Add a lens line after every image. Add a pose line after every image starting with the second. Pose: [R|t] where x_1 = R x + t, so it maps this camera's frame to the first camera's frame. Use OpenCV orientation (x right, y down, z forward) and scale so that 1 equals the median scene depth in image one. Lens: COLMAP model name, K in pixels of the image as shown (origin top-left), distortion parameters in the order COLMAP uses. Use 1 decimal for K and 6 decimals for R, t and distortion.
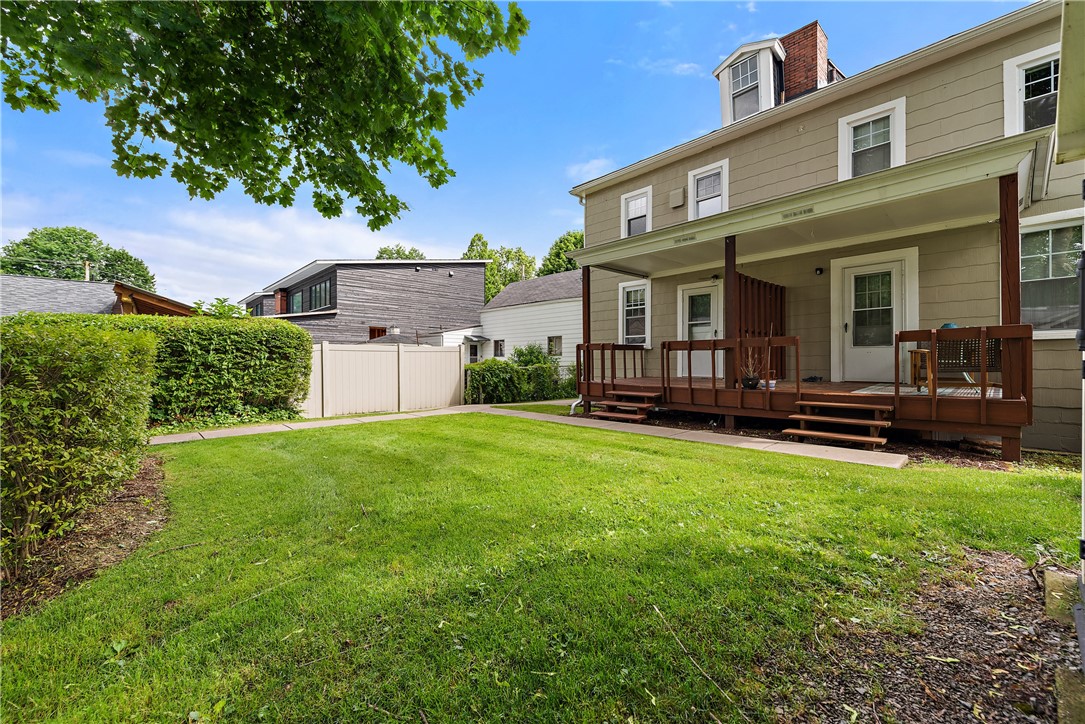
lens RADIAL K [[425.2, 0, 549.0], [0, 425.2, 363.8], [0, 0, 1]] dist [0.010092, -0.003686]
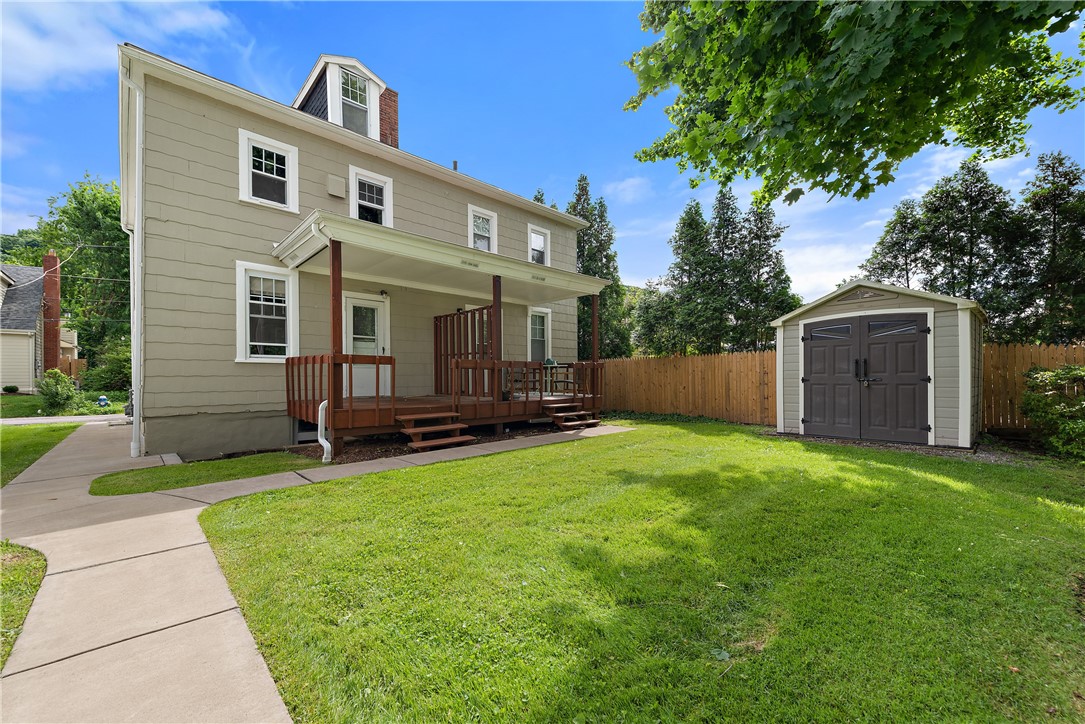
lens RADIAL K [[425.2, 0, 542.7], [0, 425.2, 369.8], [0, 0, 1]] dist [0.010092, -0.003686]
pose [[0.010056, 0.015604, 0.999828, -0.561701], [0.006594, 0.999855, -0.015670, -0.009440], [-0.999928, 0.006751, 0.009952, 0.609489]]
